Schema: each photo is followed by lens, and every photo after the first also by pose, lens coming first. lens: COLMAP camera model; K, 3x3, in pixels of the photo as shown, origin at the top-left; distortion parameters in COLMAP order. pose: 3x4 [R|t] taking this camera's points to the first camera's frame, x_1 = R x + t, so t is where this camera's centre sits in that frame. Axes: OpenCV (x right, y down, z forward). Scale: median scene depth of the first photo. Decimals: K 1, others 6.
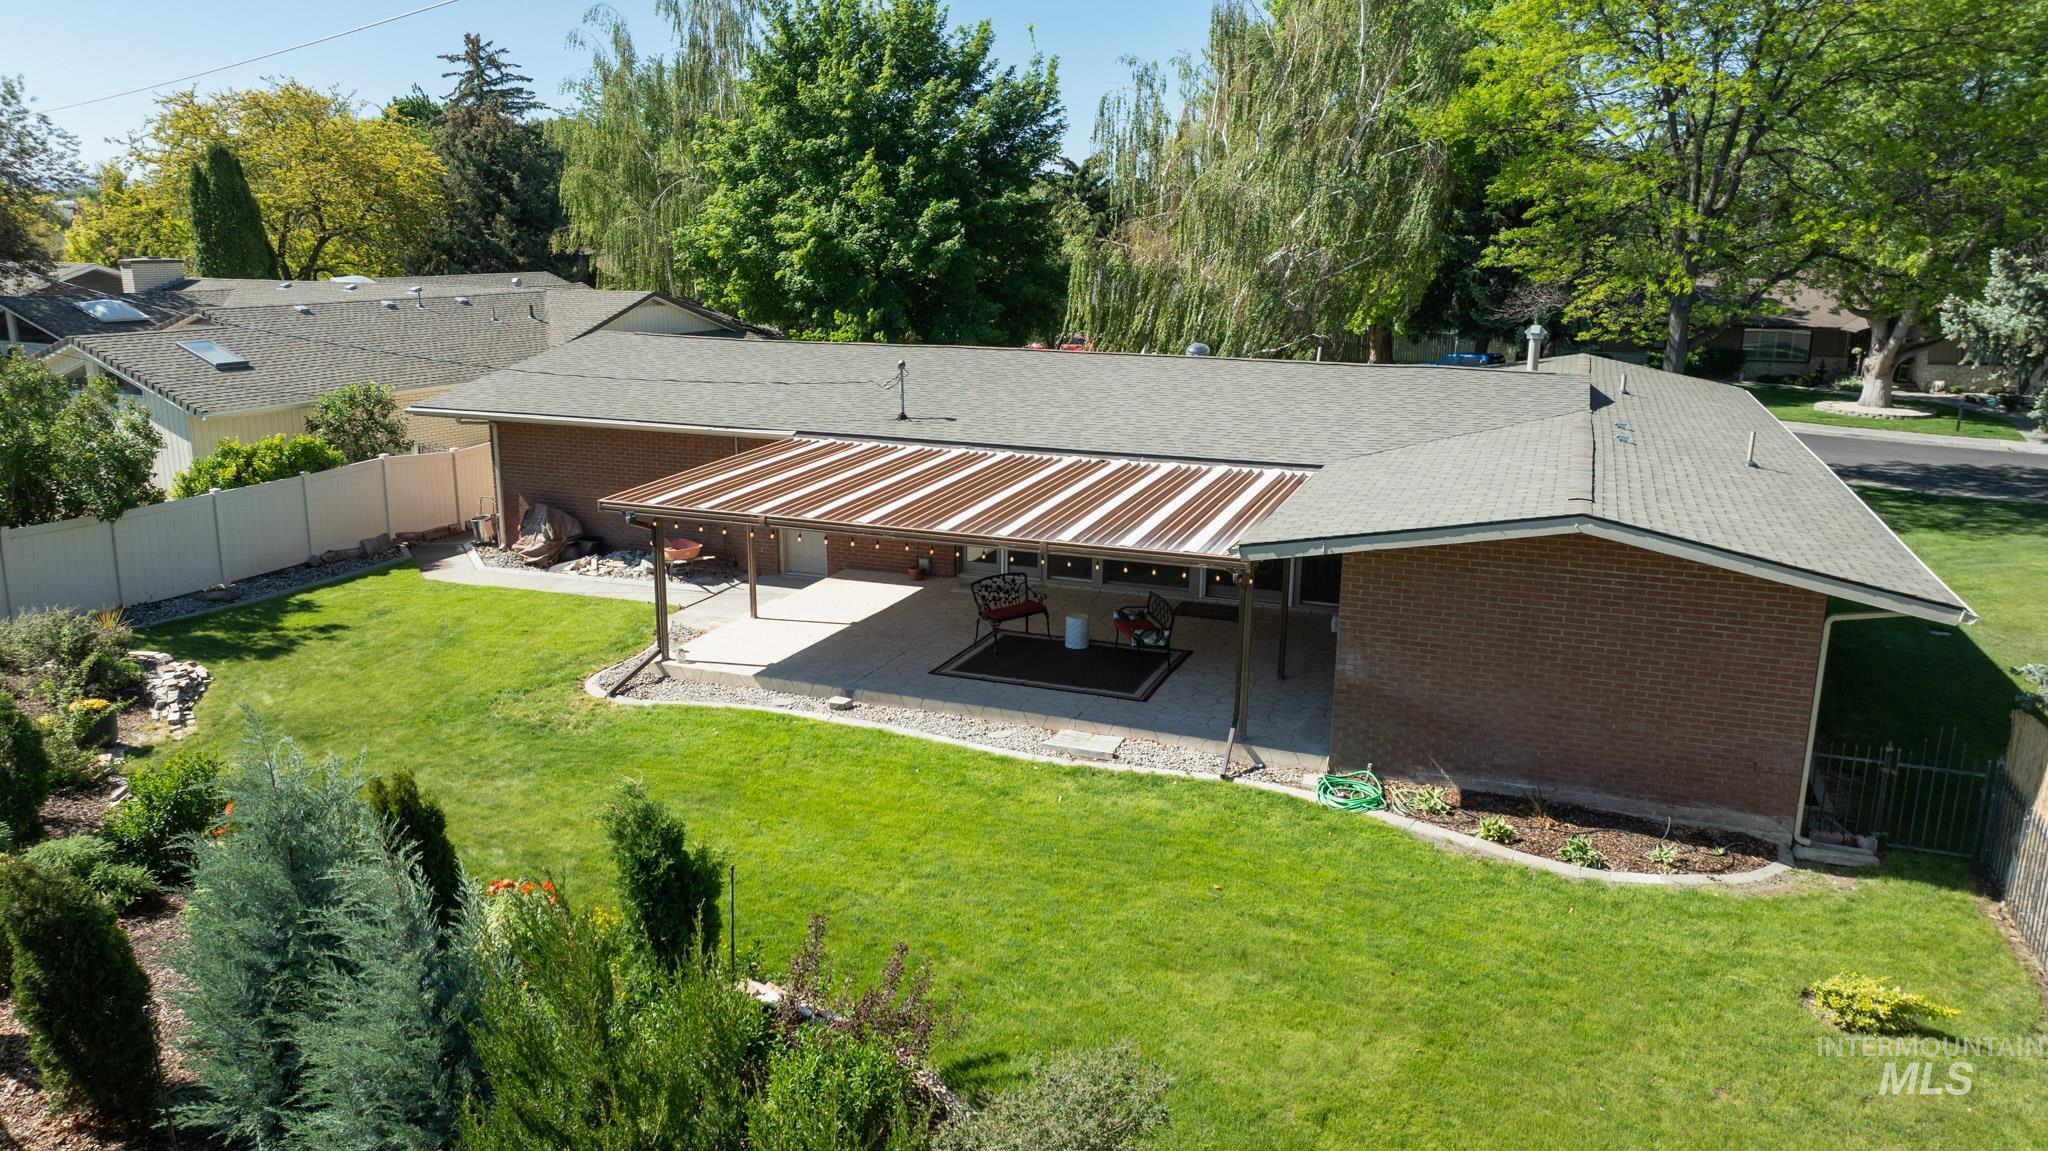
lens RADIAL K [[1432.8, 0, 1021.9], [0, 1432.8, 585.4], [0, 0, 1]] dist [-0.023296, 0.008496]
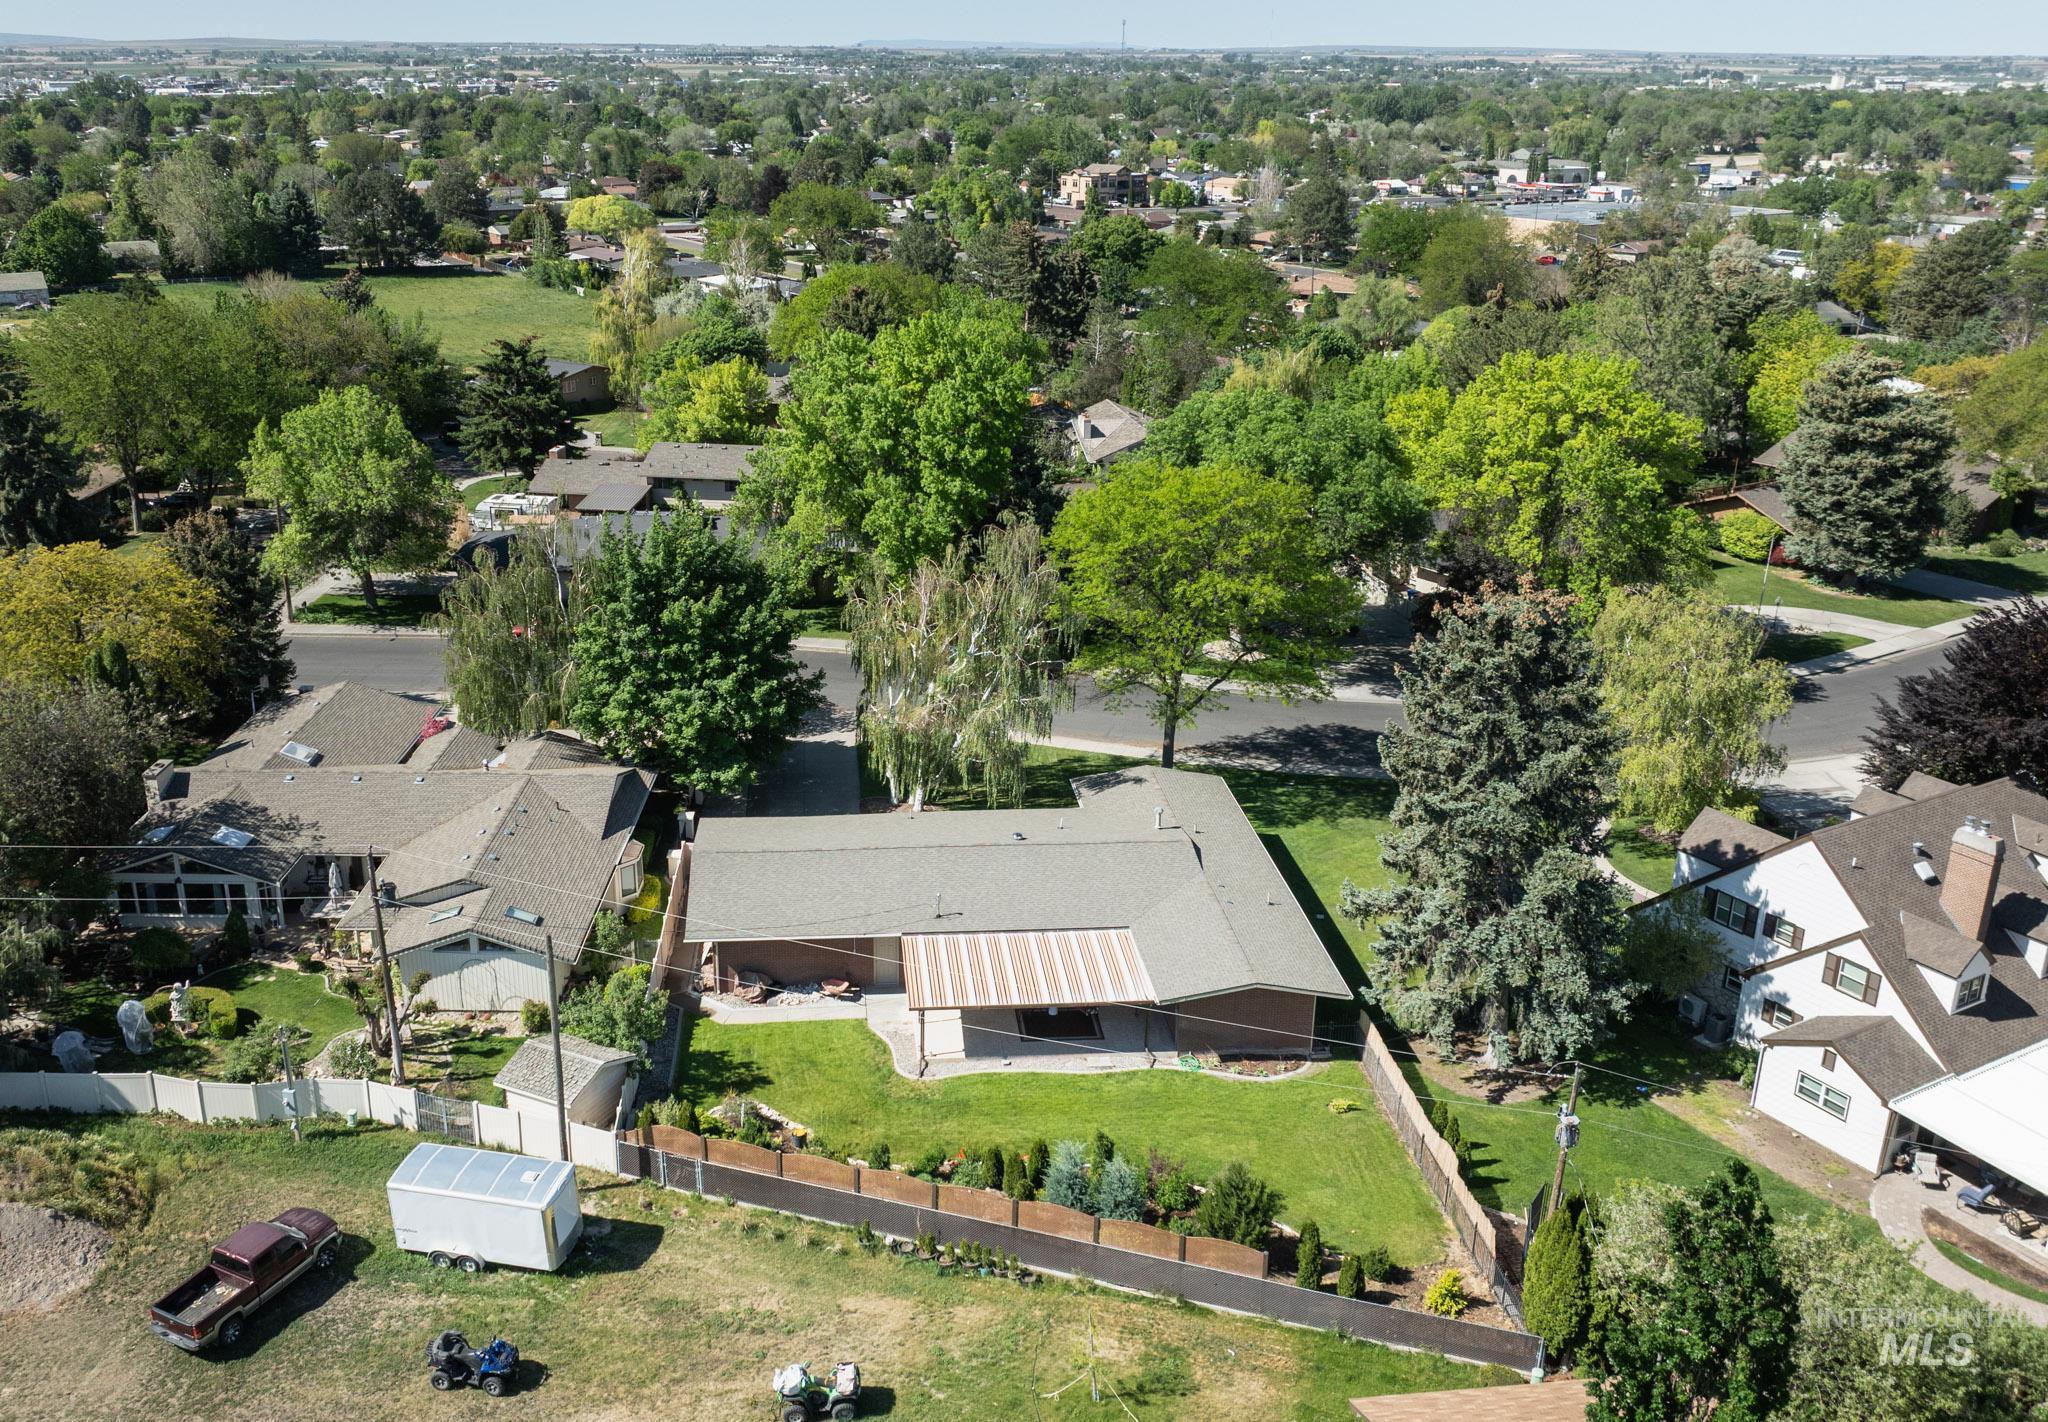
lens RADIAL K [[1772.4, 0, 915.4], [0, 1772.4, 713.0], [0, 0, 1]] dist [-0.017254, 0.002414]
pose [[0.914137, -0.146081, 0.378173, -1.563547], [0.109432, 0.987111, 0.116777, -1.057441], [-0.390357, -0.065365, 0.918340, -2.137668]]
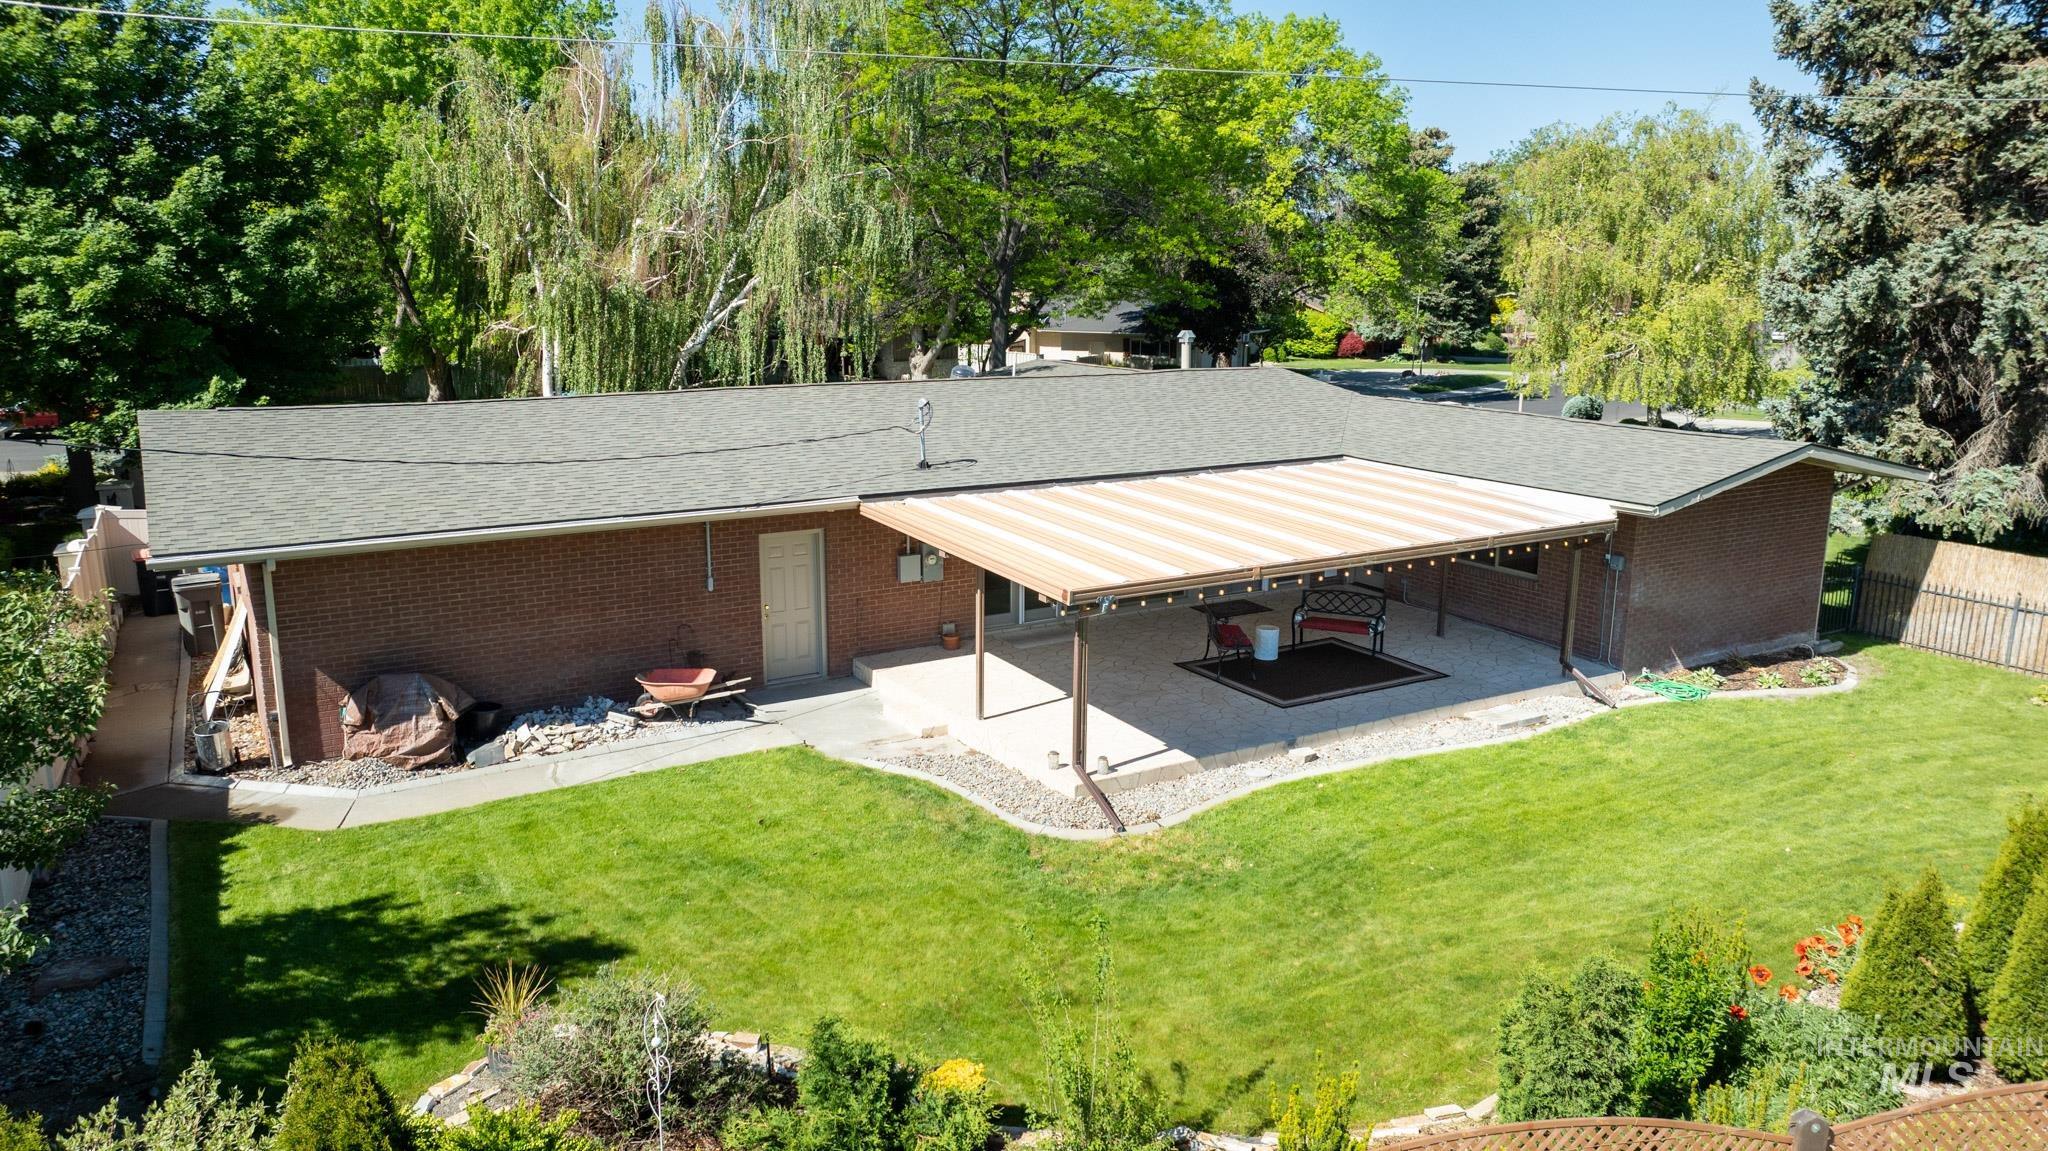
lens RADIAL K [[1432.8, 0, 1035.8], [0, 1432.8, 613.4], [0, 0, 1]] dist [-0.023296, 0.008496]
pose [[0.619828, -0.193230, 0.760576, -0.973357], [0.192655, 0.977018, 0.091215, -0.131667], [-0.760722, 0.089991, 0.642810, 0.561440]]
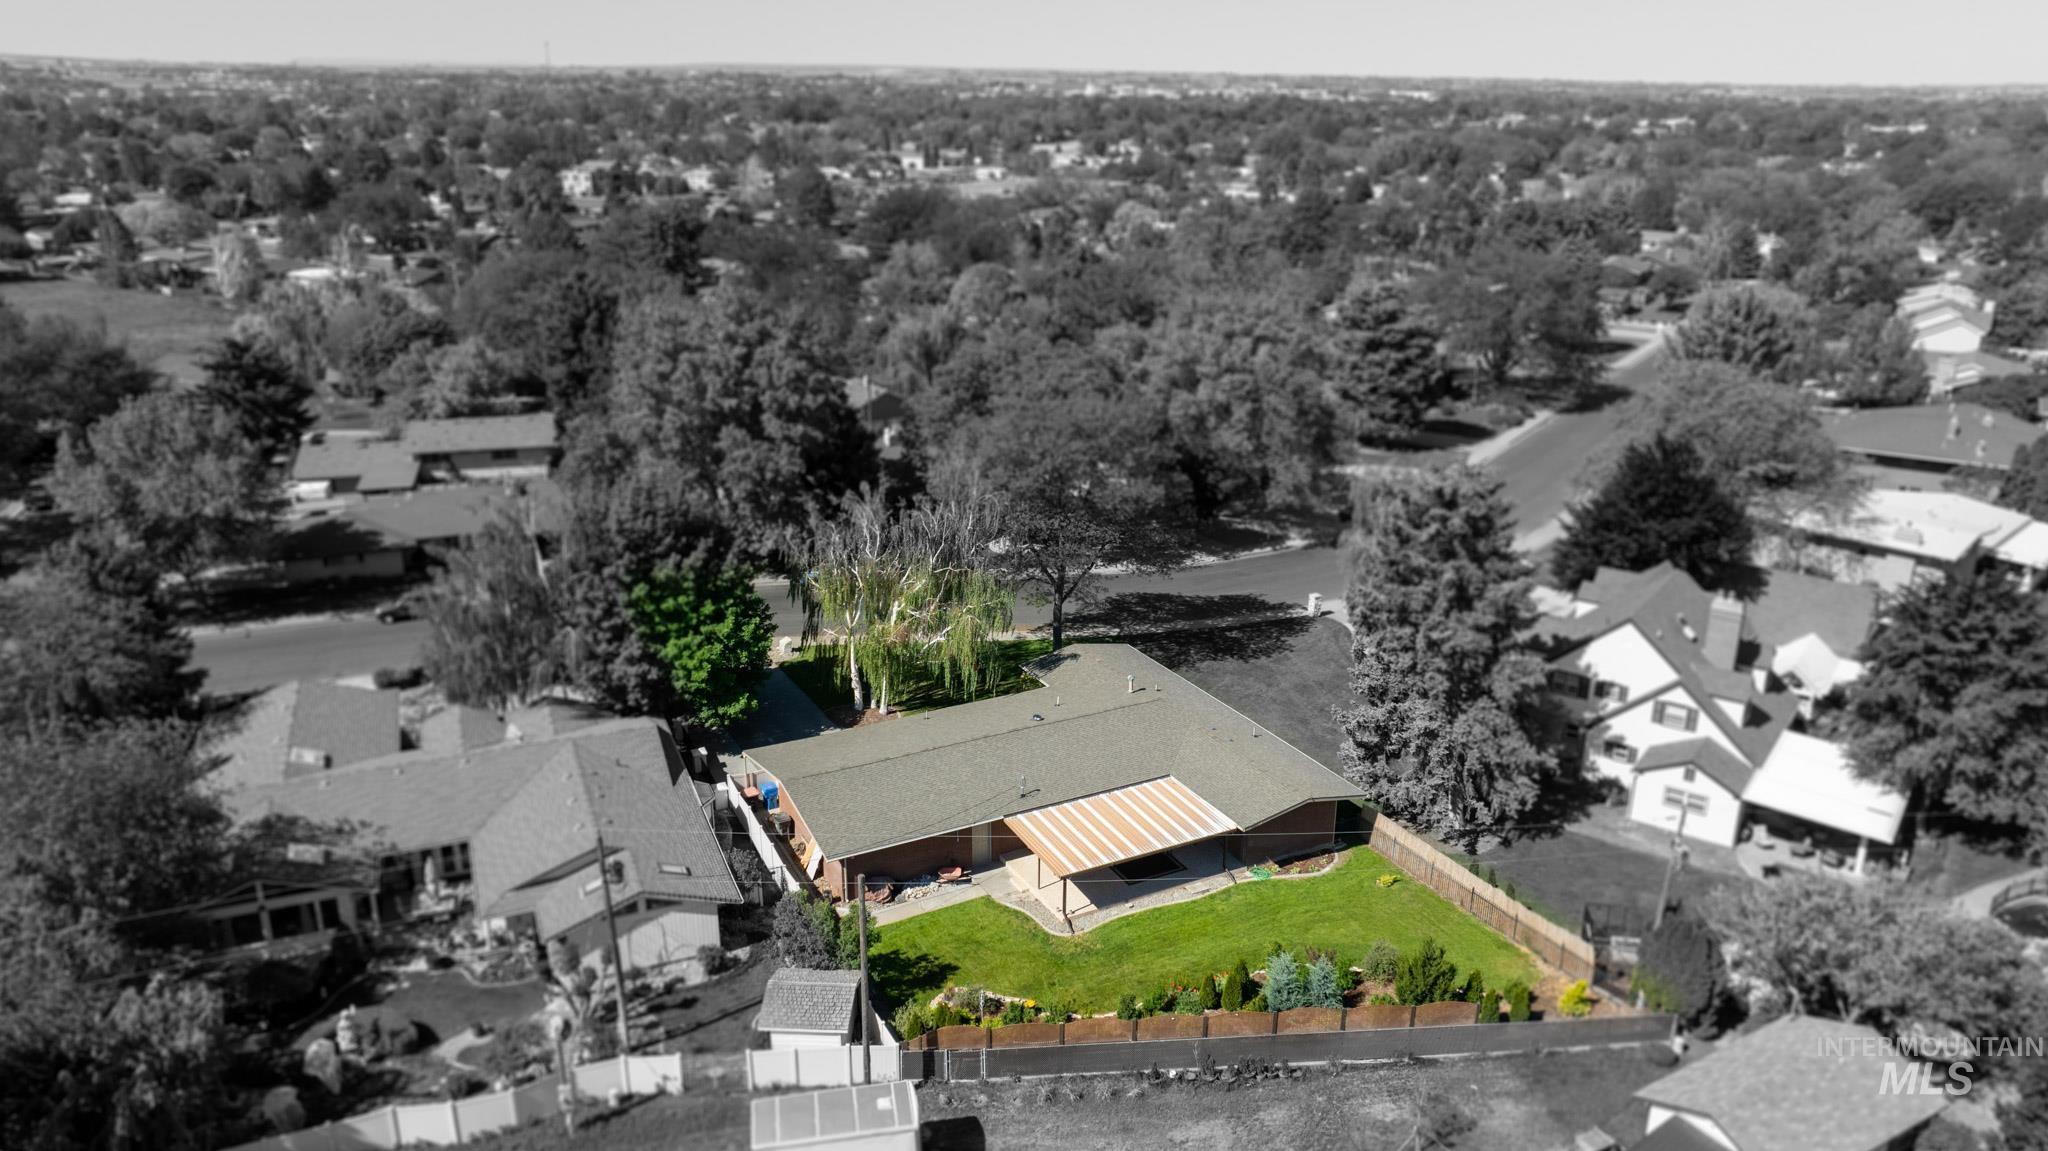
lens RADIAL K [[1432.8, 0, 1022.9], [0, 1432.8, 578.6], [0, 0, 1]] dist [-0.023296, 0.008496]
pose [[0.671855, -0.248814, 0.697641, -2.530377], [0.190122, 0.968263, 0.162237, -1.291067], [-0.715867, 0.023637, 0.697837, -1.193967]]
